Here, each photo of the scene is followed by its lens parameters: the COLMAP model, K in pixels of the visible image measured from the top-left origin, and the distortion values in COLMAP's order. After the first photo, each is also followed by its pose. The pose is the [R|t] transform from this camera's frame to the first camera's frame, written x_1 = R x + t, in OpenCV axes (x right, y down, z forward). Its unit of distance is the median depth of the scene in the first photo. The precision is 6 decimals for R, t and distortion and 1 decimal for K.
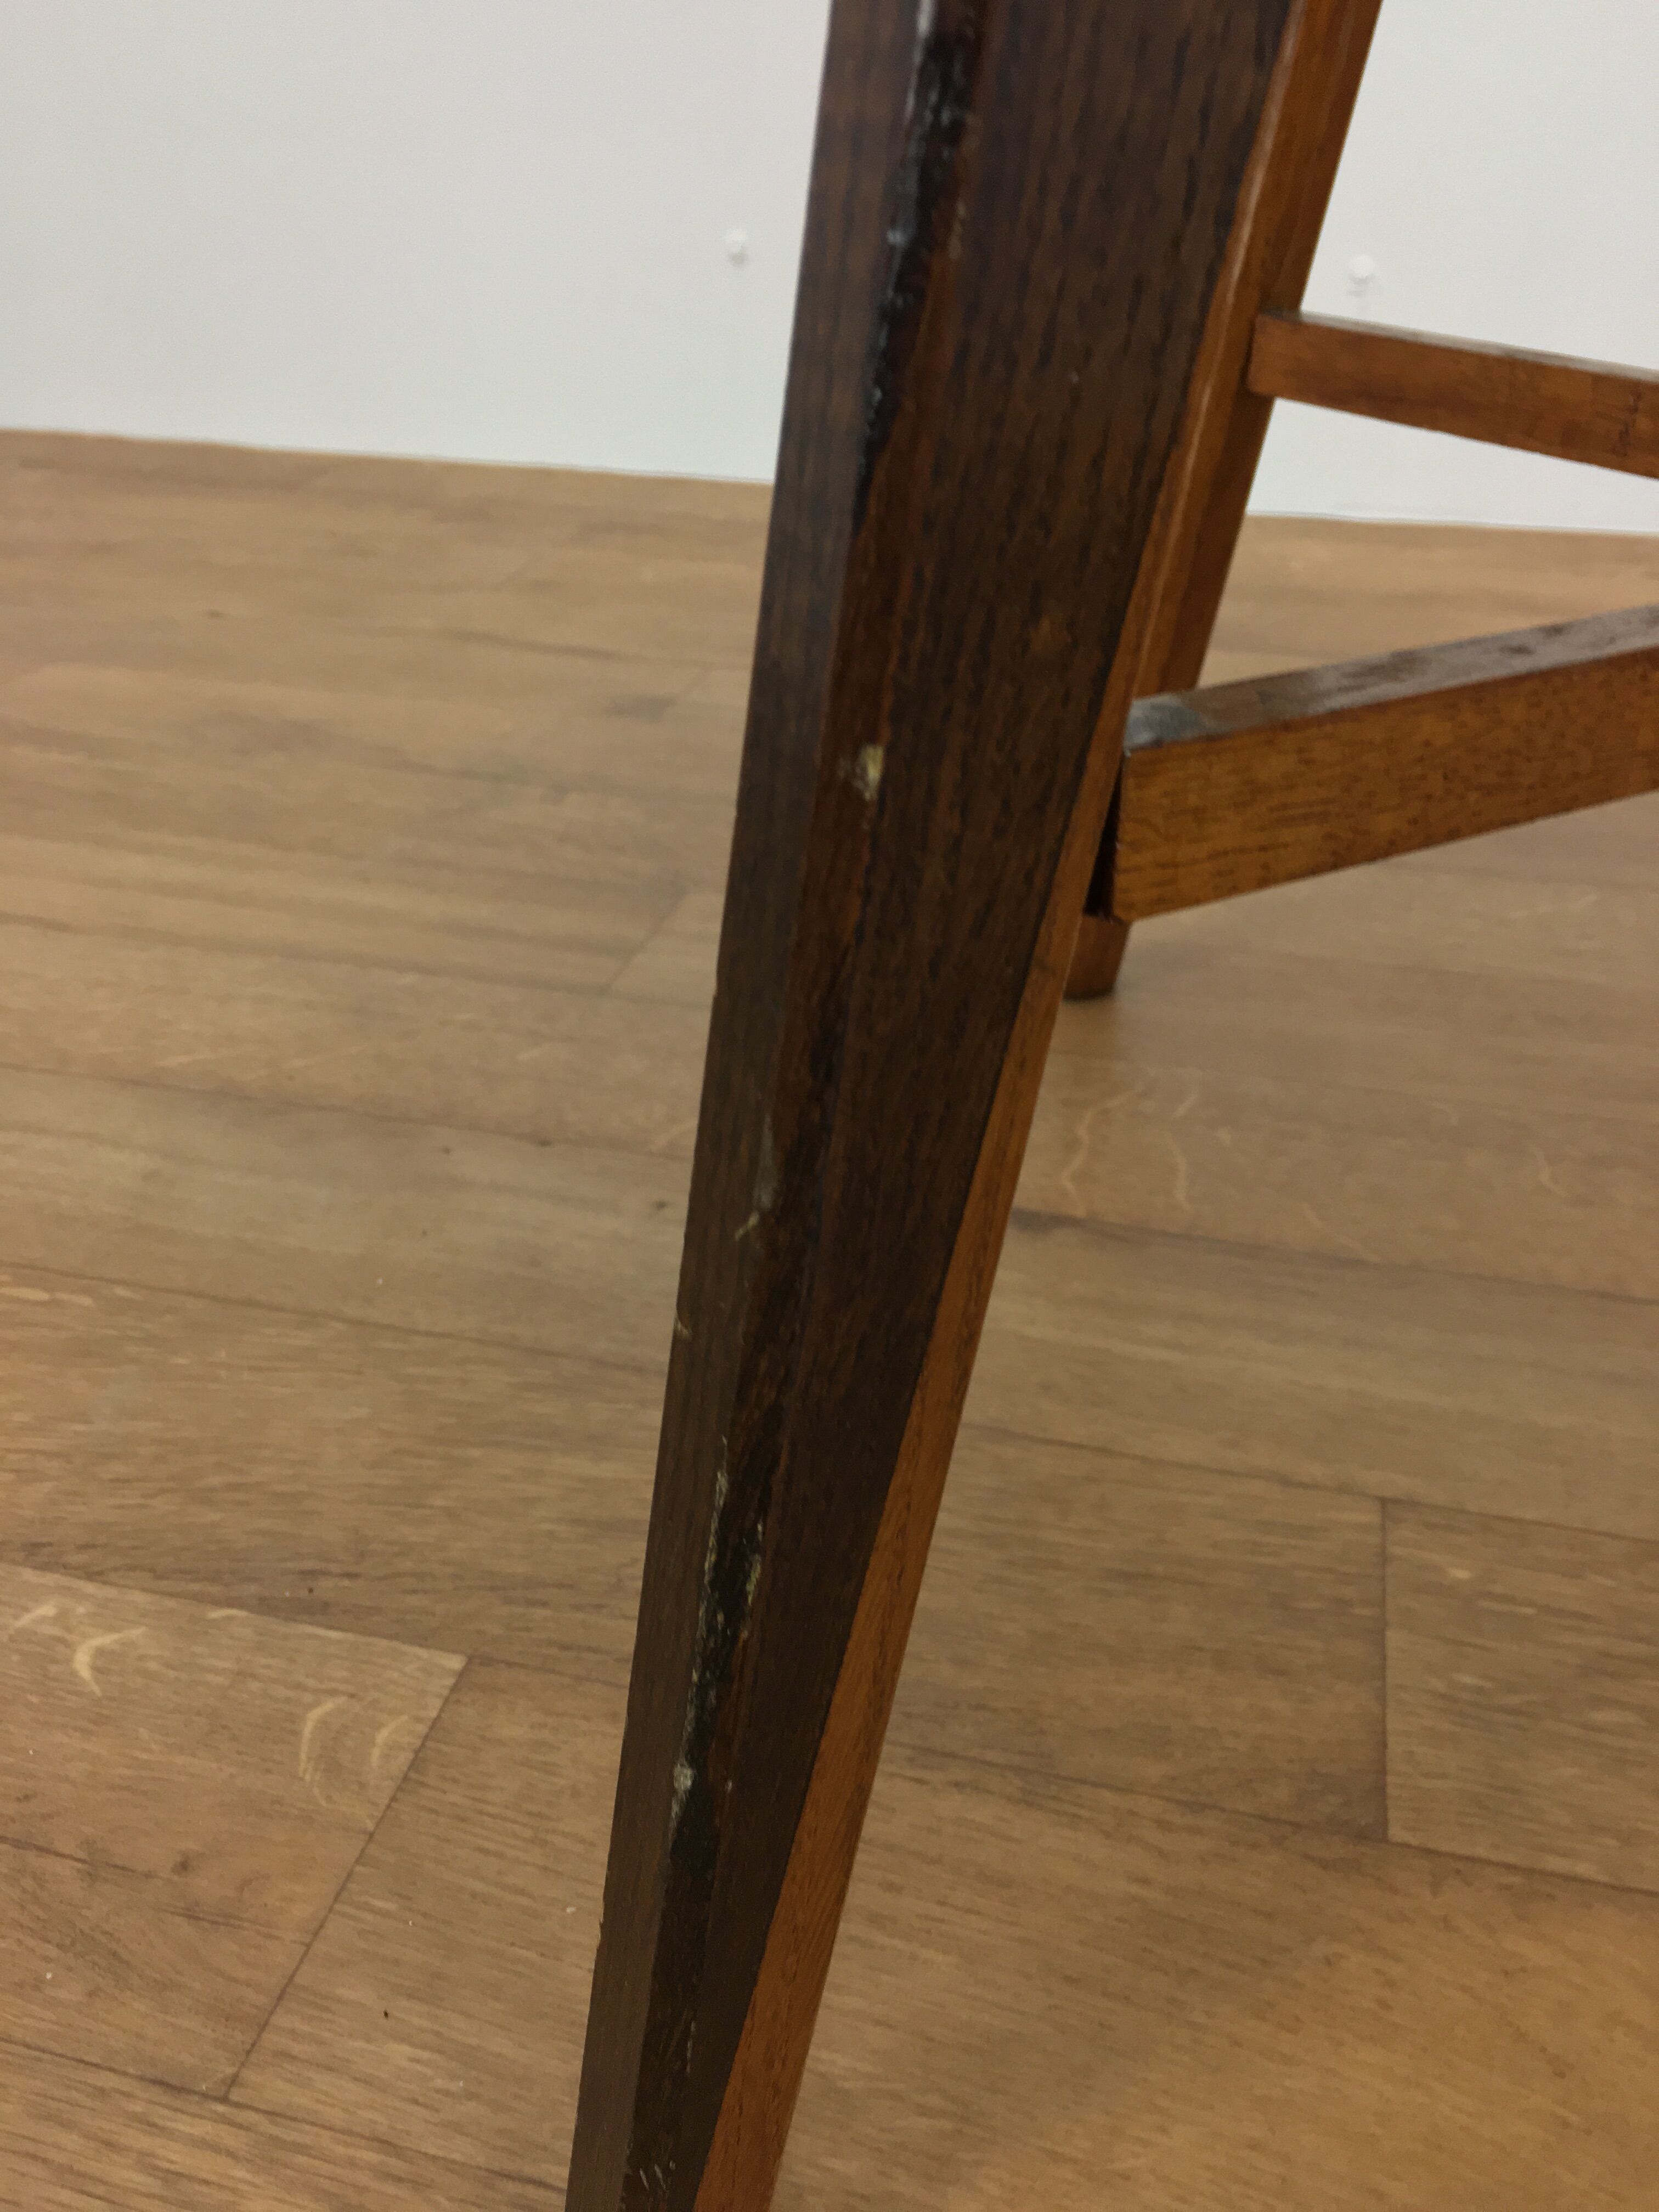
lens RADIAL K [[1901.0, 0, 819.2], [0, 1901.0, 1136.0], [0, 0, 1]] dist [0.073579, -0.123371]
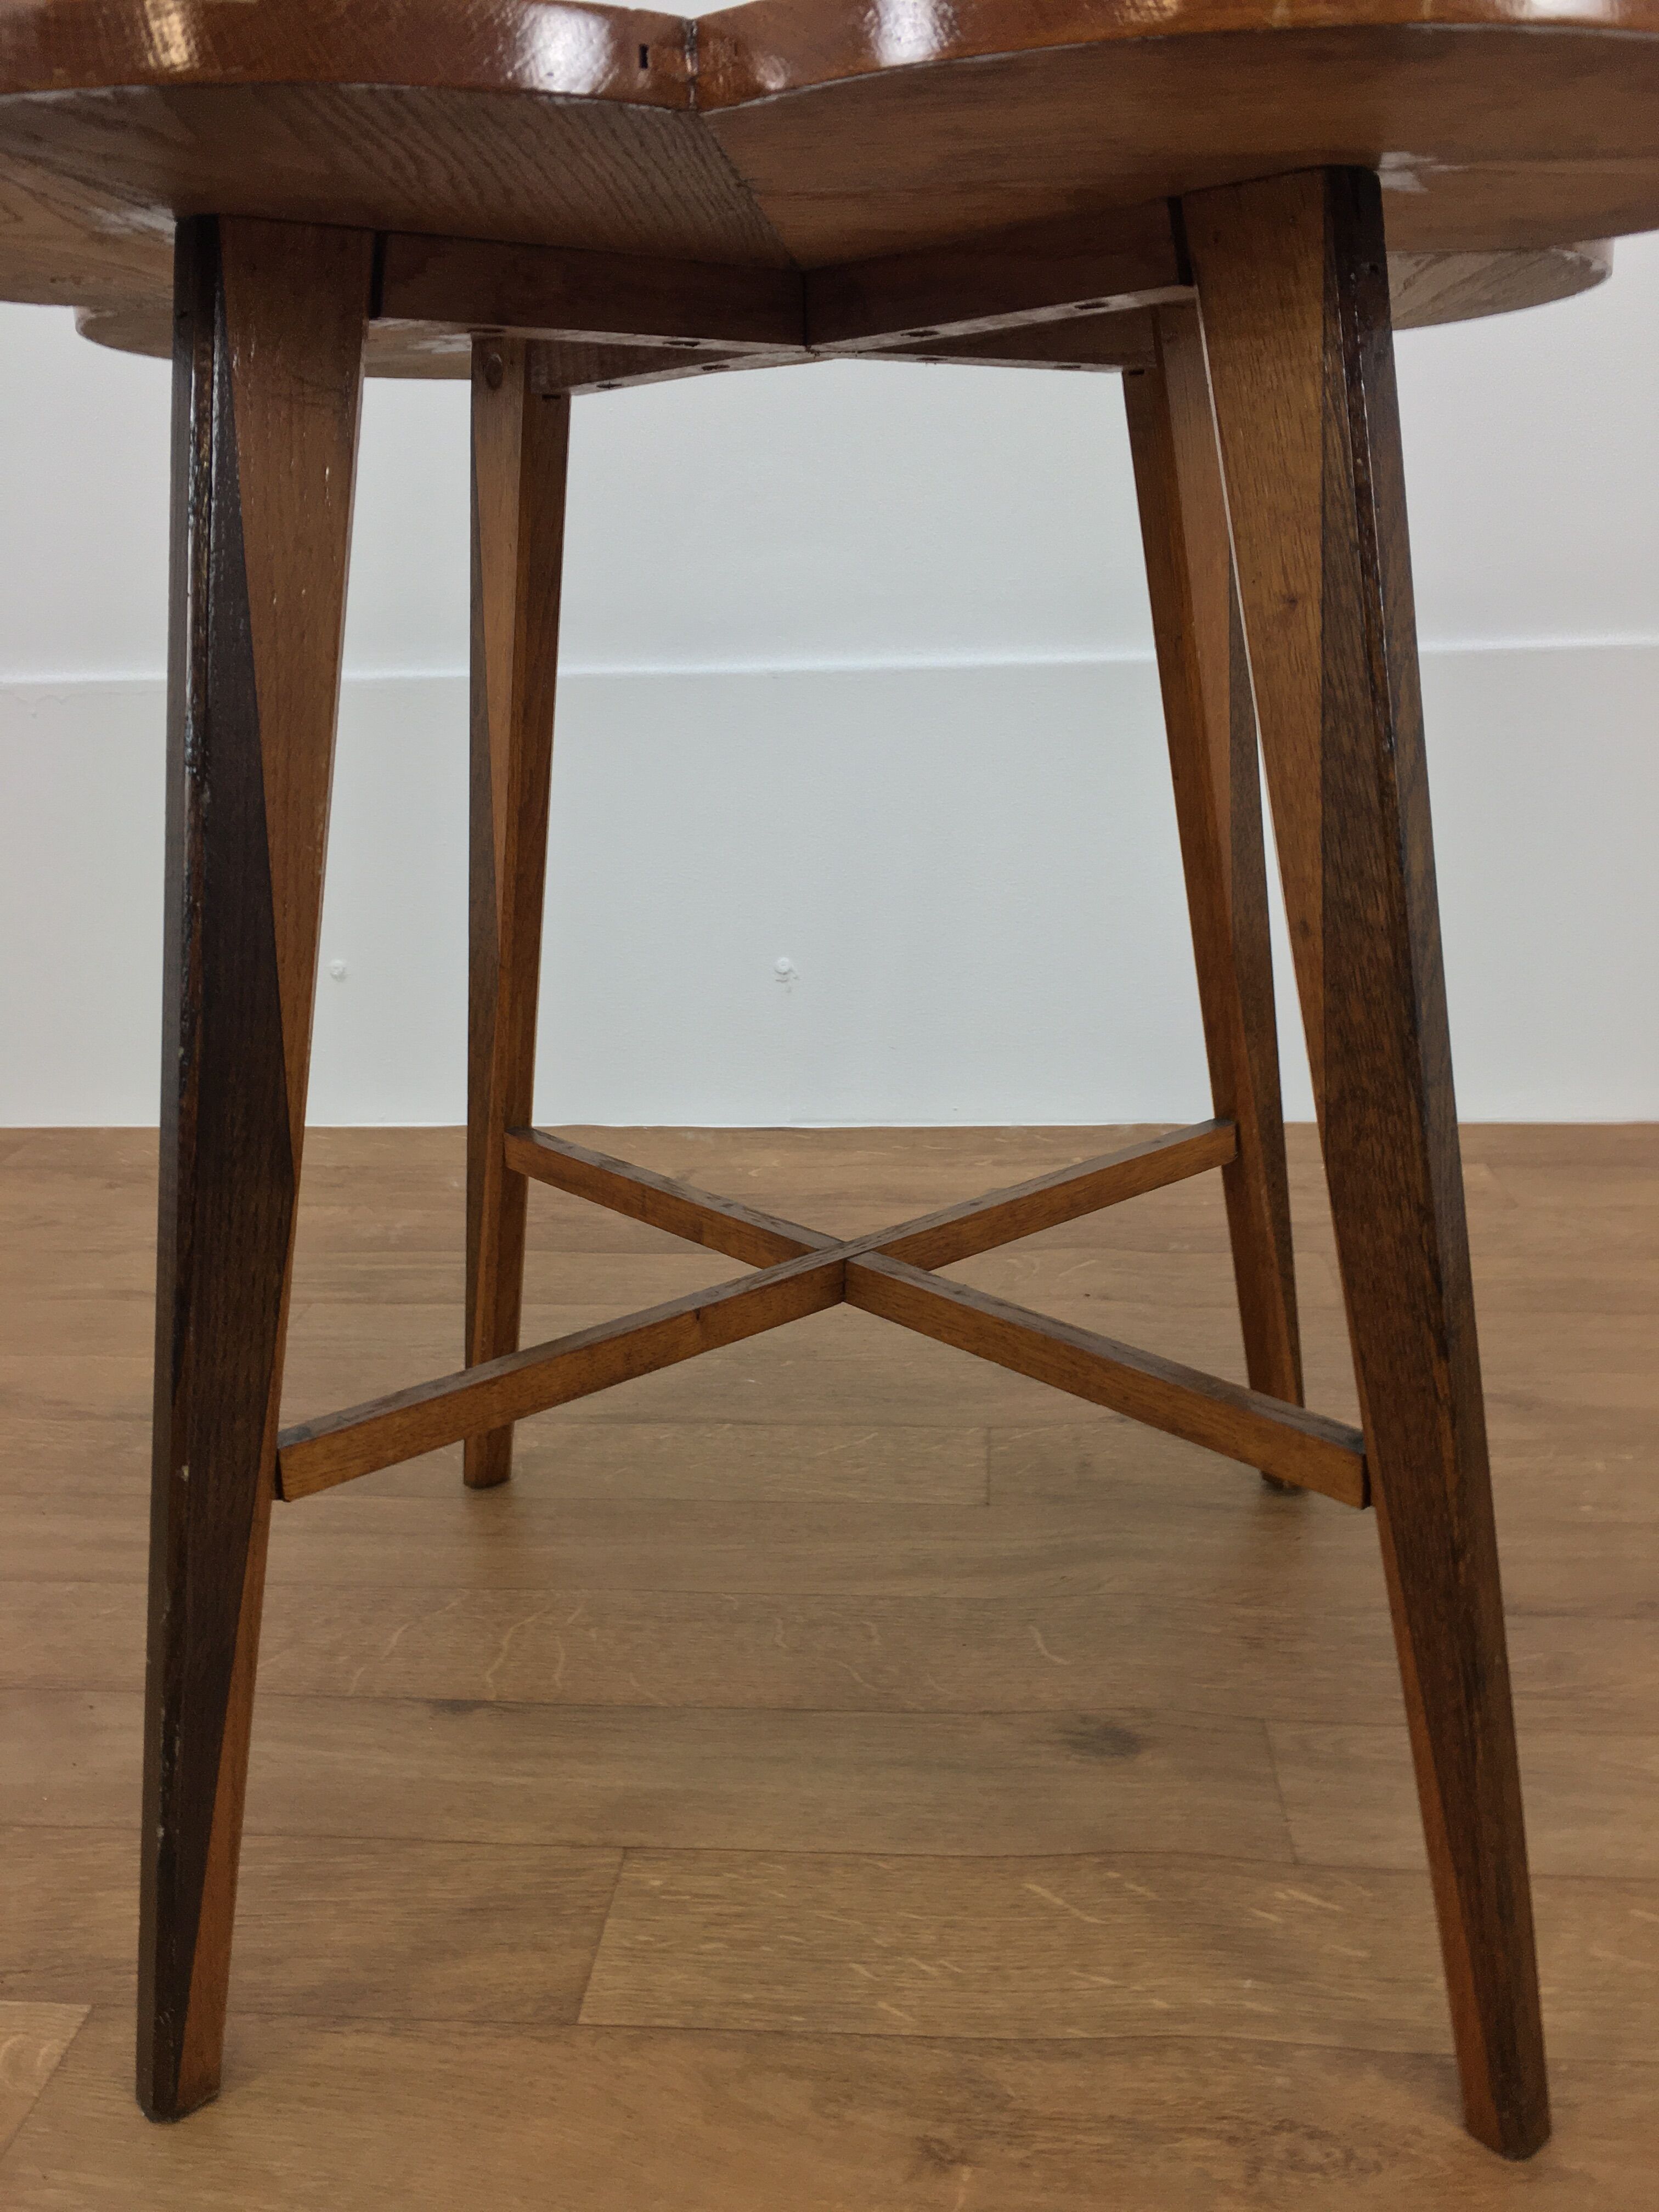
lens RADIAL K [[1901.0, 0, 824.8], [0, 1901.0, 1109.7], [0, 0, 1]] dist [0.073579, -0.123371]
pose [[0.985985, -0.079496, 0.146679, 0.270695], [0.112445, 0.966137, -0.232241, -0.042152], [-0.123250, 0.245479, 0.961535, -0.938070]]
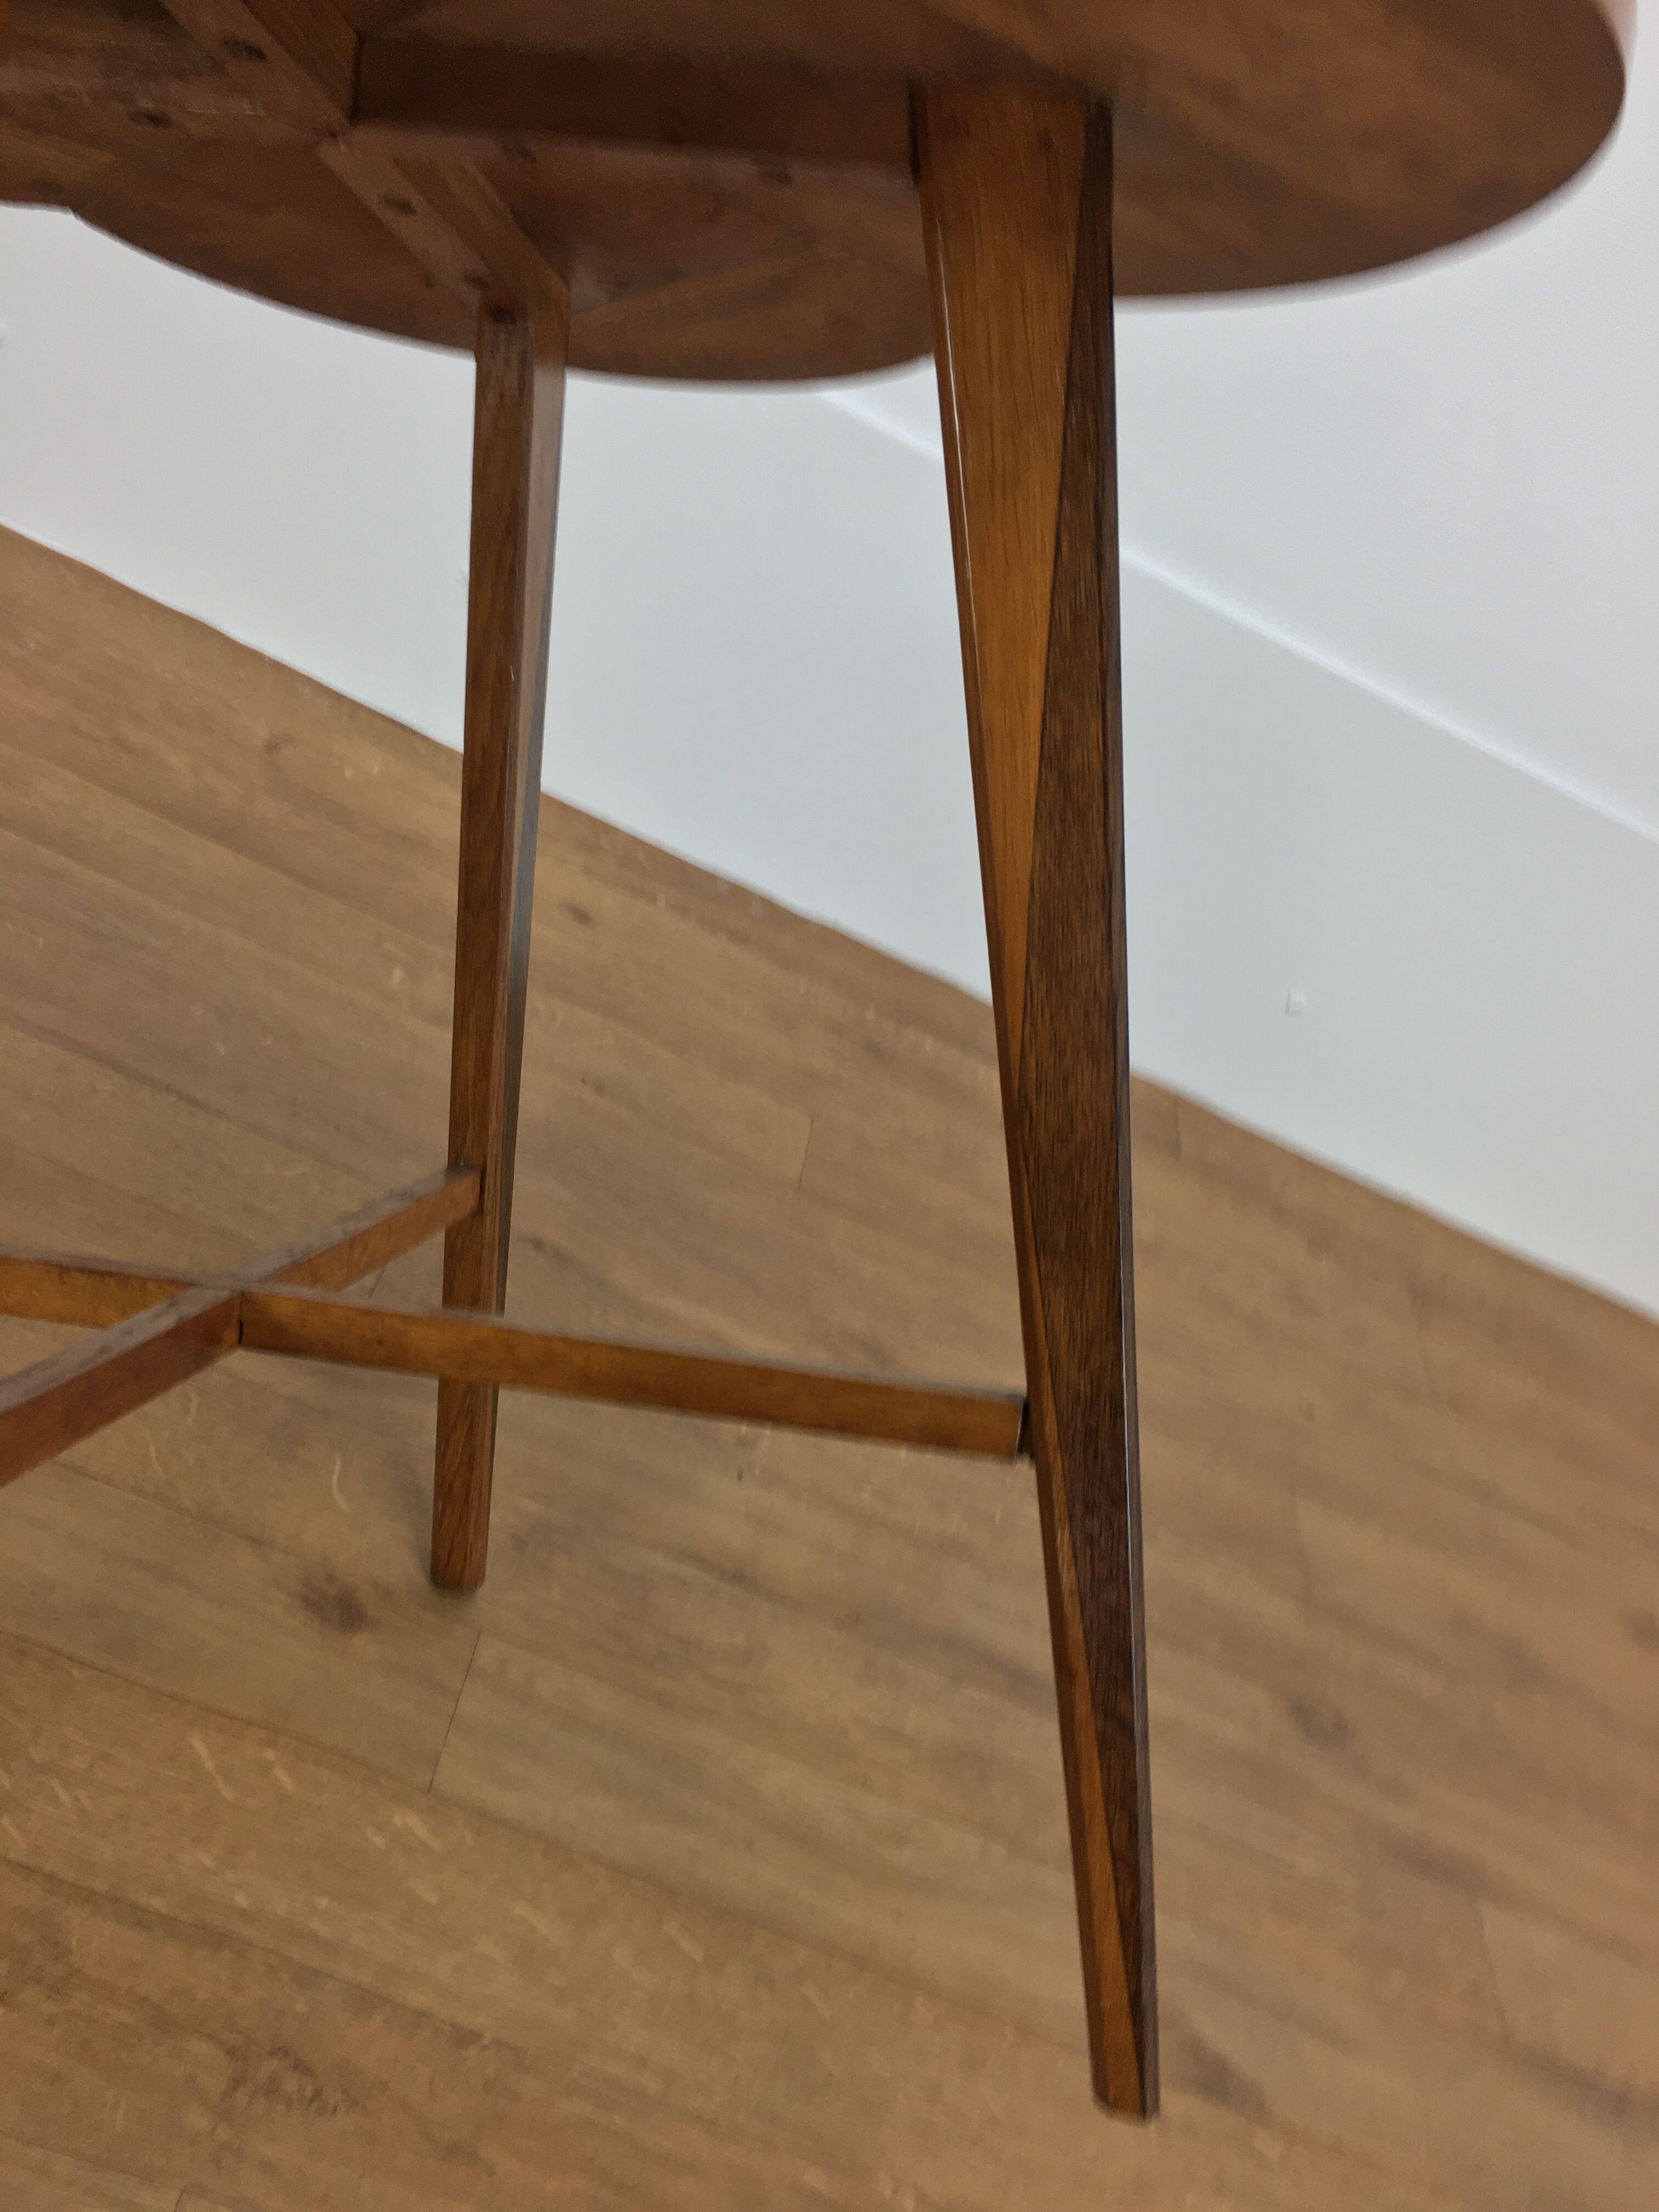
lens RADIAL K [[1901.0, 0, 827.8], [0, 1901.0, 1112.4], [0, 0, 1]] dist [0.073579, -0.123371]
pose [[0.892749, 0.270345, 0.360435, 0.354085], [-0.306019, 0.950976, 0.044687, -0.633621], [-0.330684, -0.150195, 0.931713, -1.043017]]
